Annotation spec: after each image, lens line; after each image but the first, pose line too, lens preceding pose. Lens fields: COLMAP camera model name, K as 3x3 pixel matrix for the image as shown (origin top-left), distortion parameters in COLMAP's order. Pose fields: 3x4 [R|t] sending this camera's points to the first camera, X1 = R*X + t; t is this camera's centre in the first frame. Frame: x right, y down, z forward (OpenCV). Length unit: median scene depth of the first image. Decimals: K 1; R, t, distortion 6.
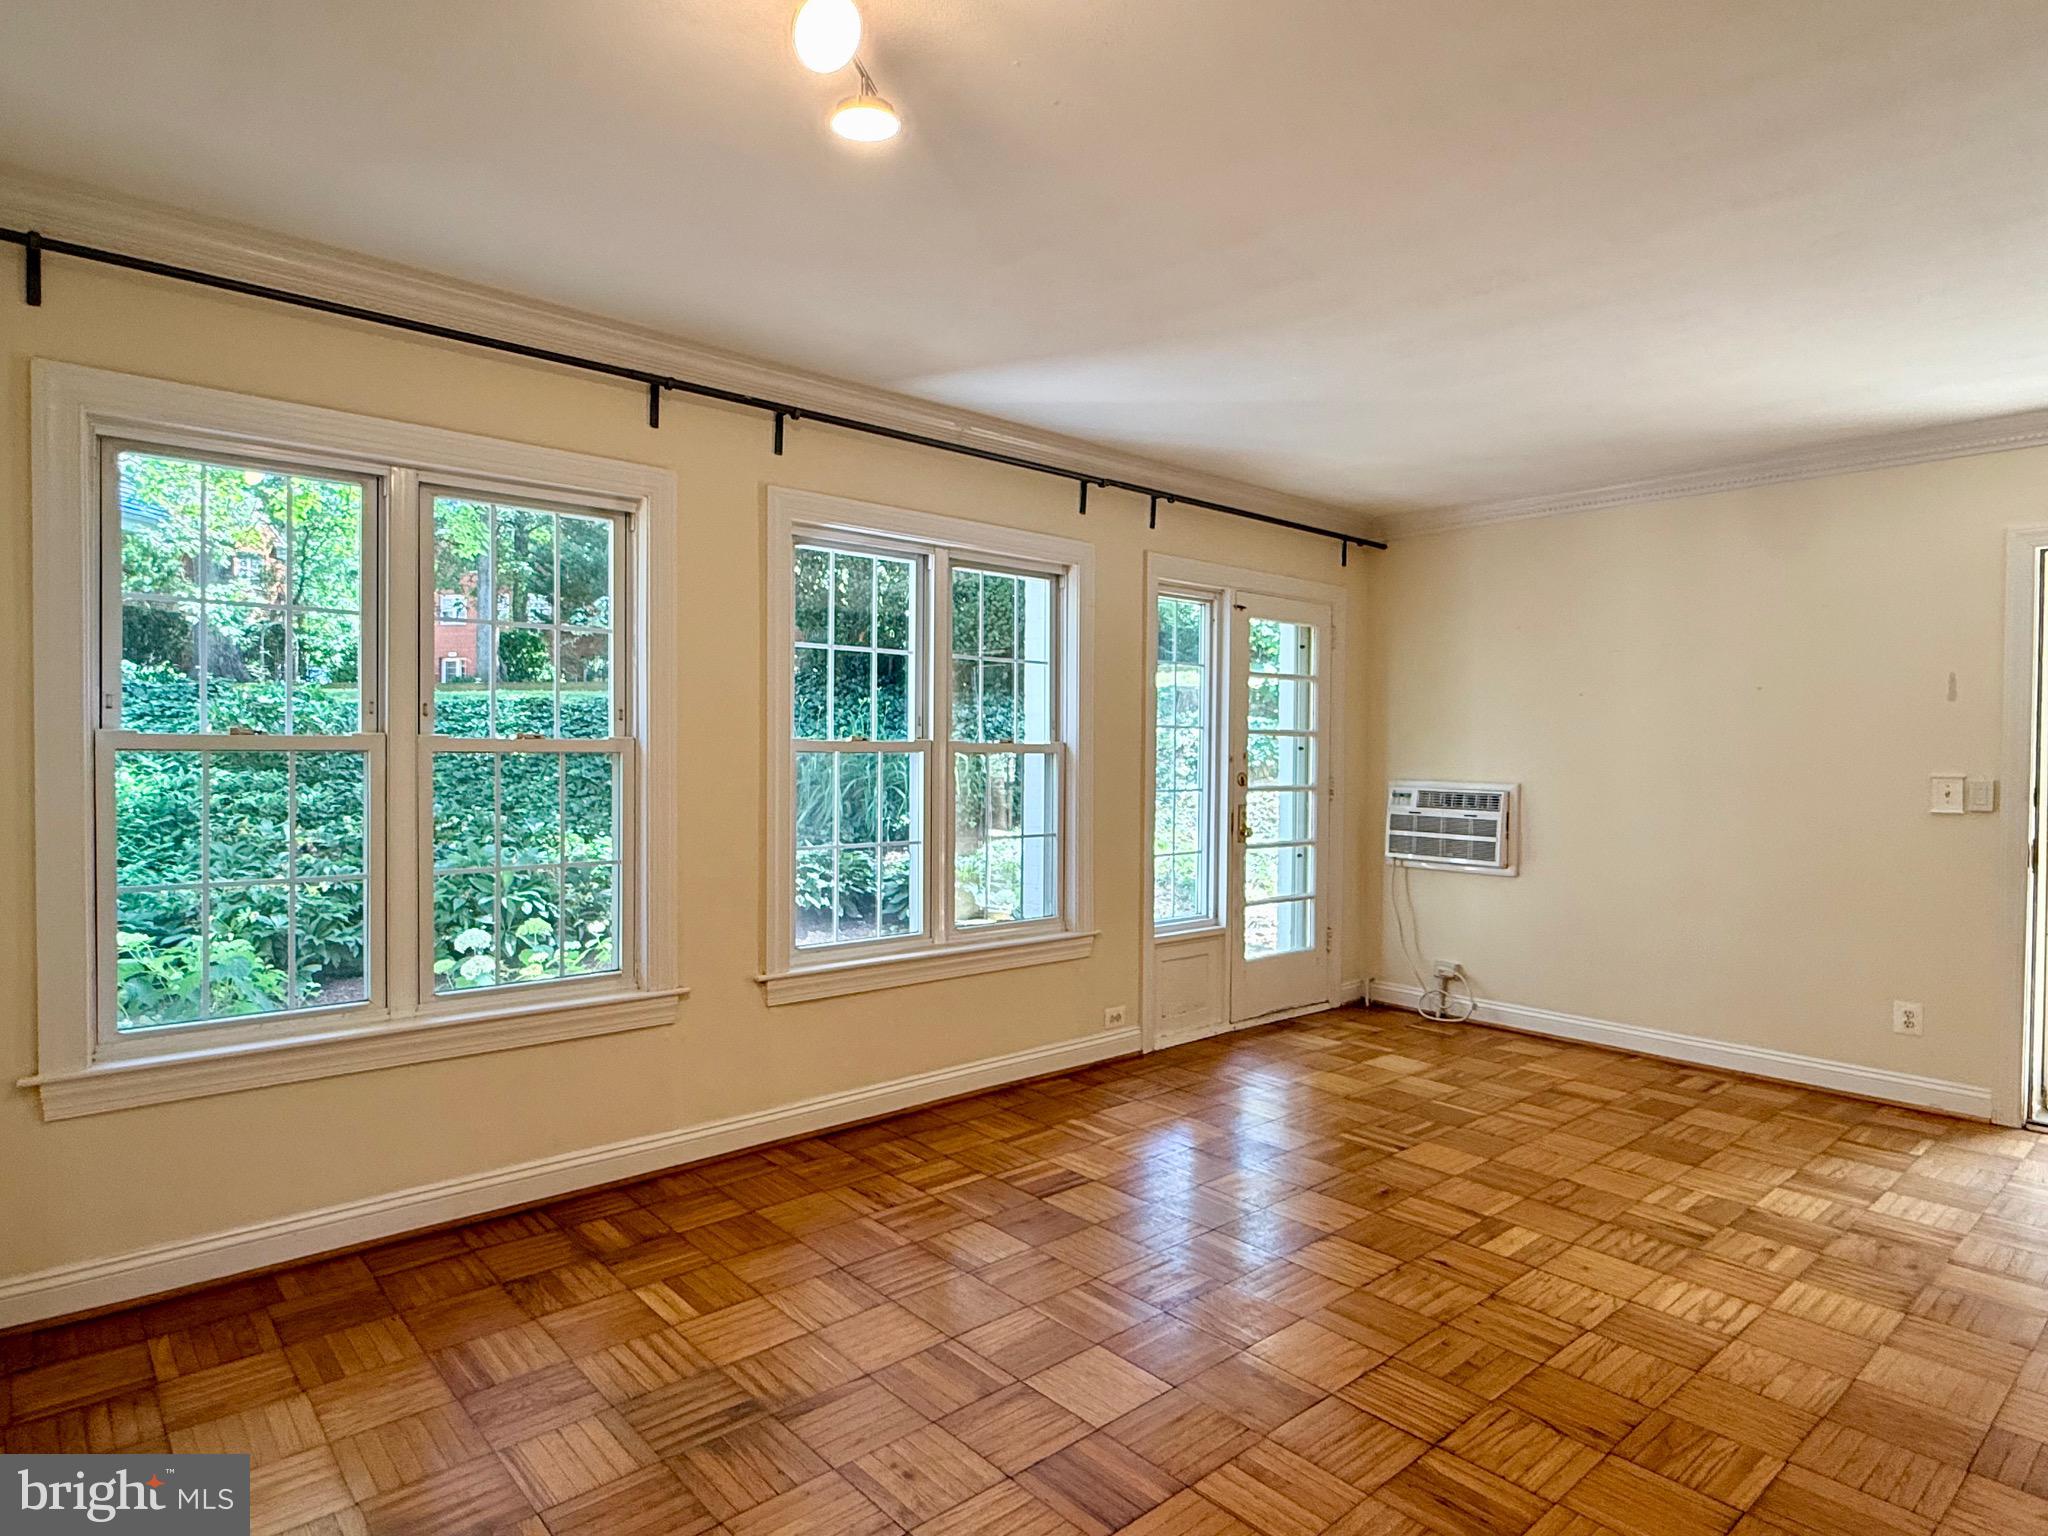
lens RADIAL K [[1164.7, 0, 1023.8], [0, 1164.7, 758.7], [0, 0, 1]] dist [0.003127, -0.003117]
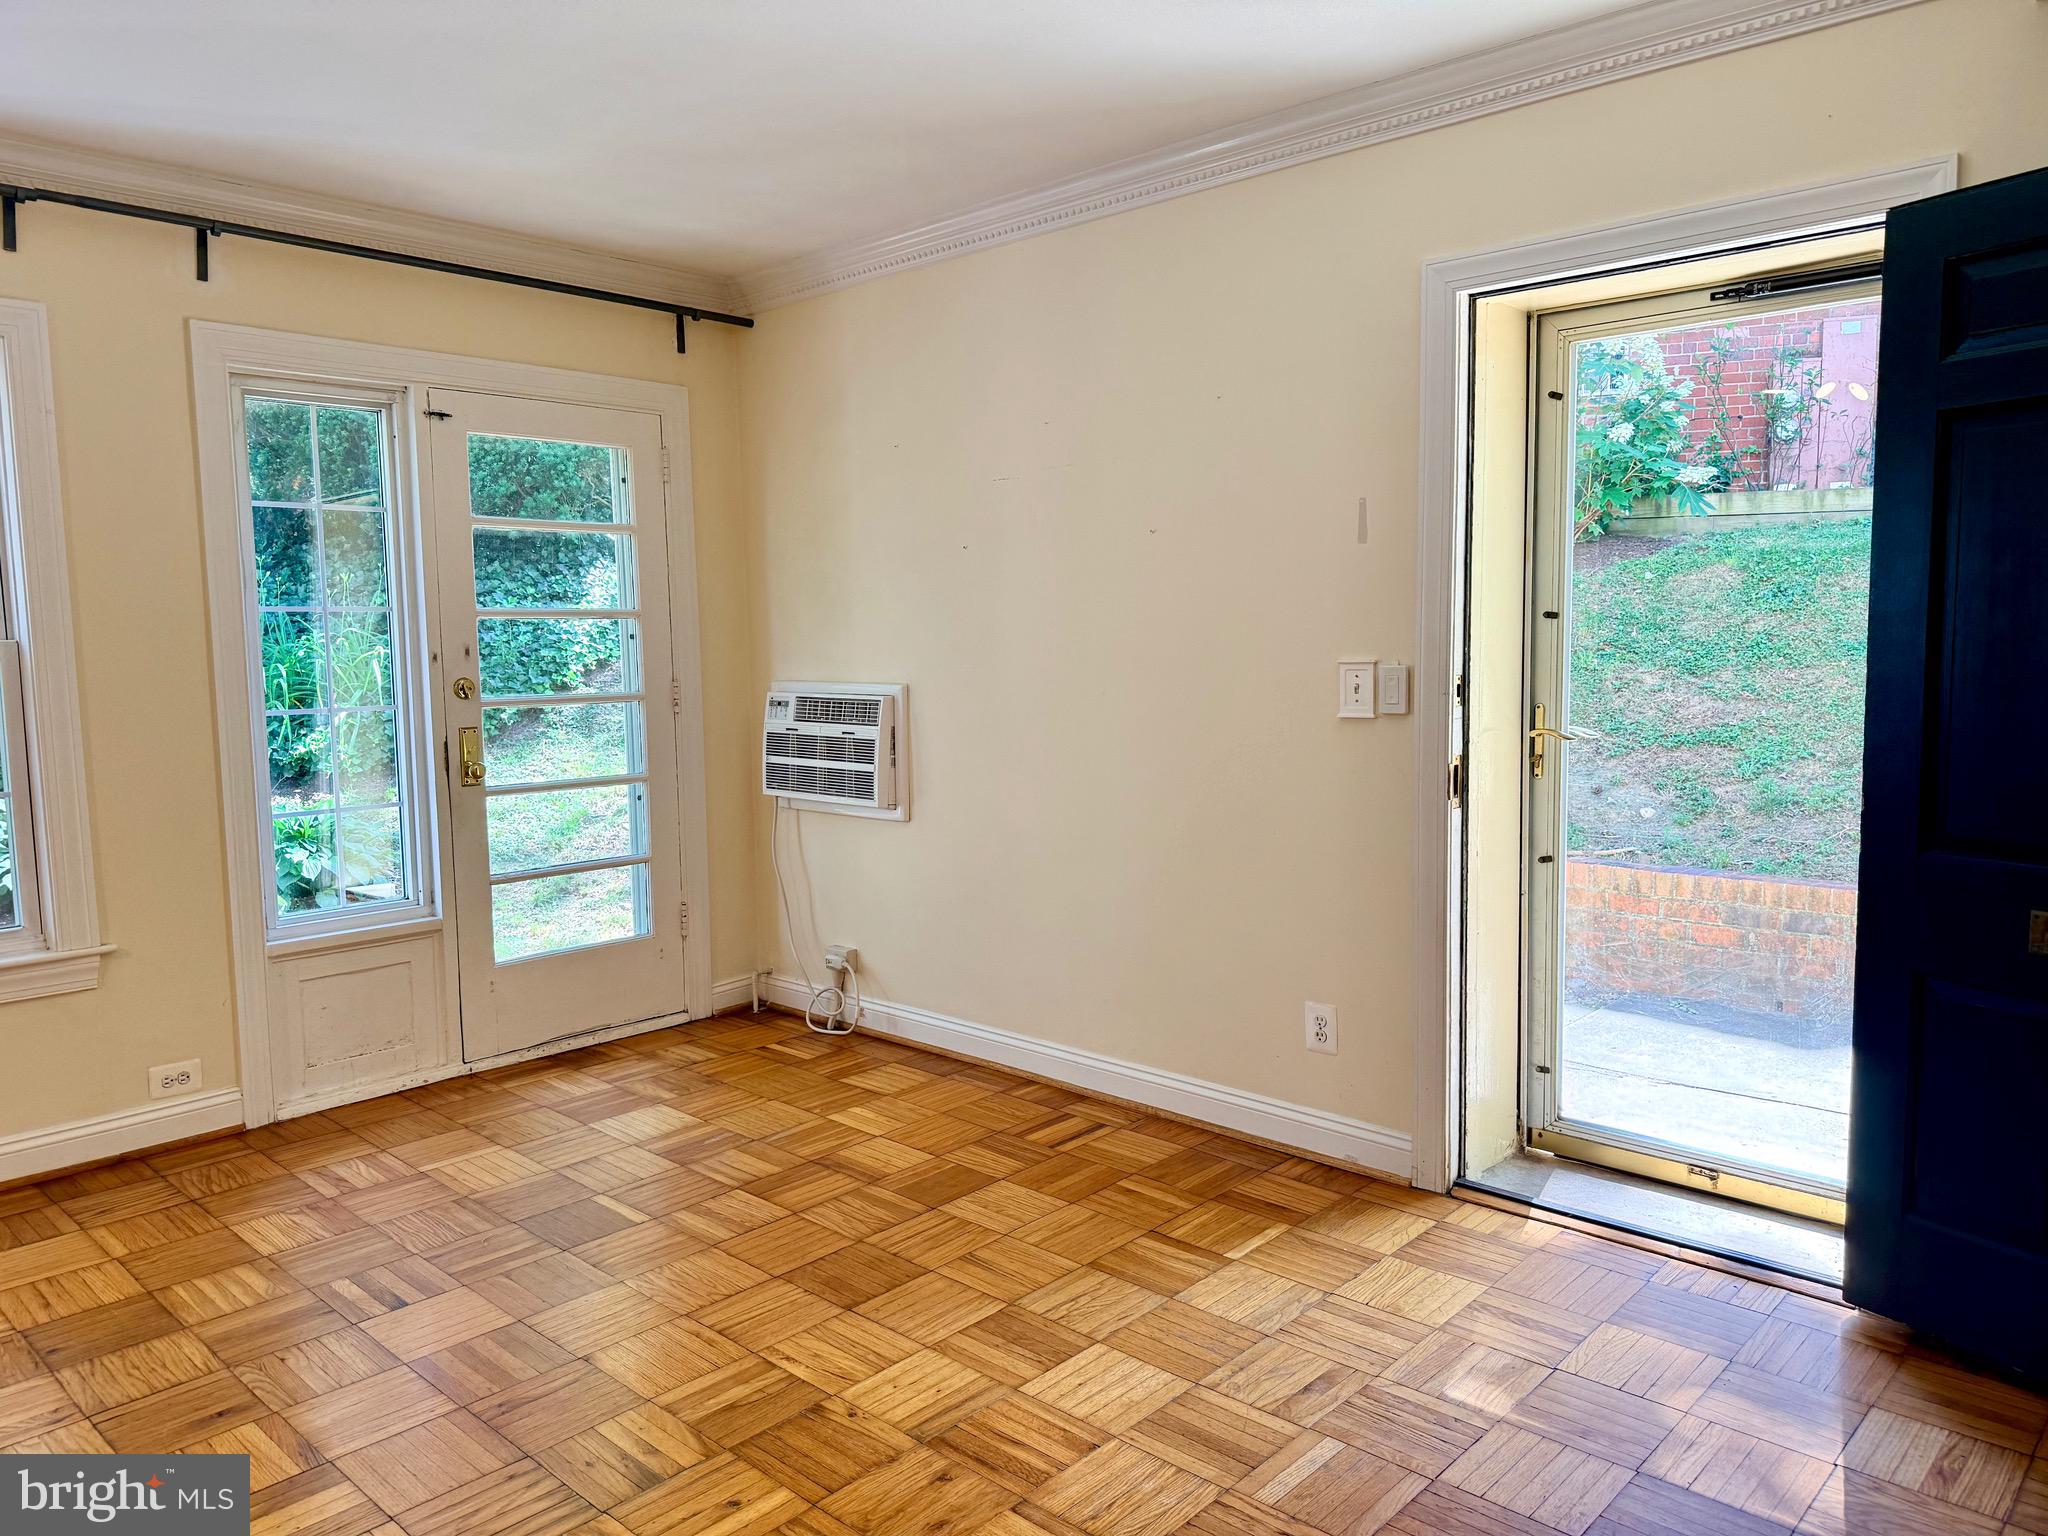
lens RADIAL K [[1440.8, 0, 1033.3], [0, 1440.8, 765.6], [0, 0, 1]] dist [0.032038, -0.057218]
pose [[0.994458, -0.034913, 0.099170, 0.533341], [0.026398, 0.995953, 0.085914, -0.000334], [-0.101768, -0.082820, 0.991355, 0.222784]]
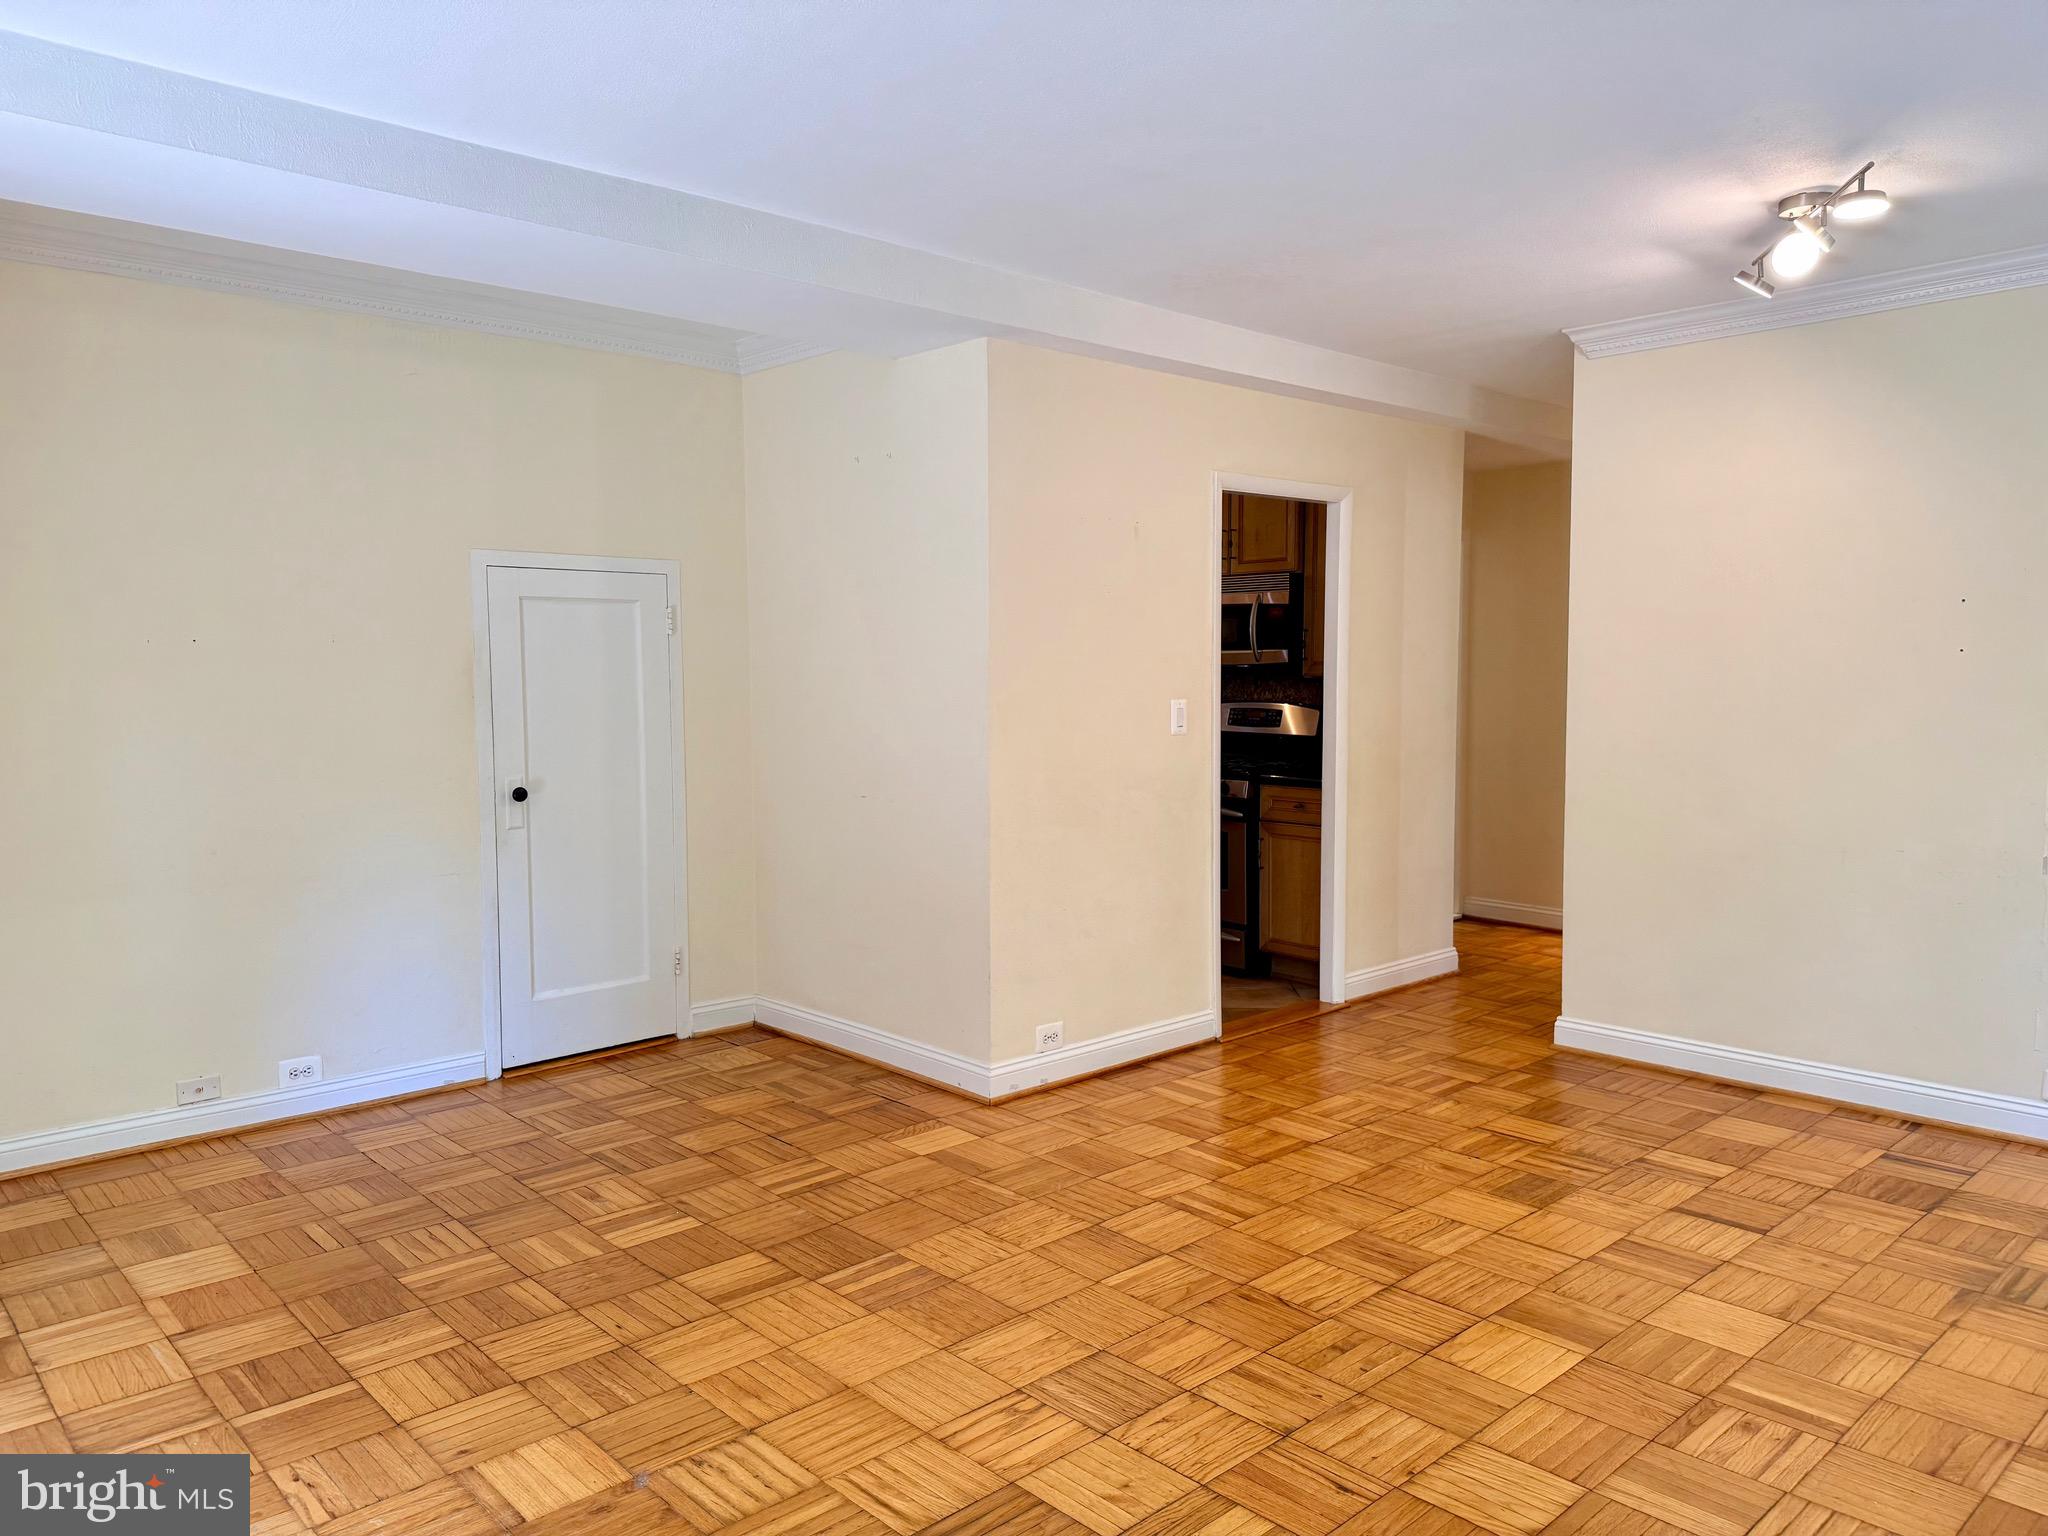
lens RADIAL K [[1440.8, 0, 1022.2], [0, 1440.8, 775.5], [0, 0, 1]] dist [0.032038, -0.057218]
pose [[-0.999821, -0.001621, -0.018837, 0.390788], [-0.003201, 0.996448, 0.084150, -0.021310], [0.018633, 0.084195, -0.996275, 1.247451]]
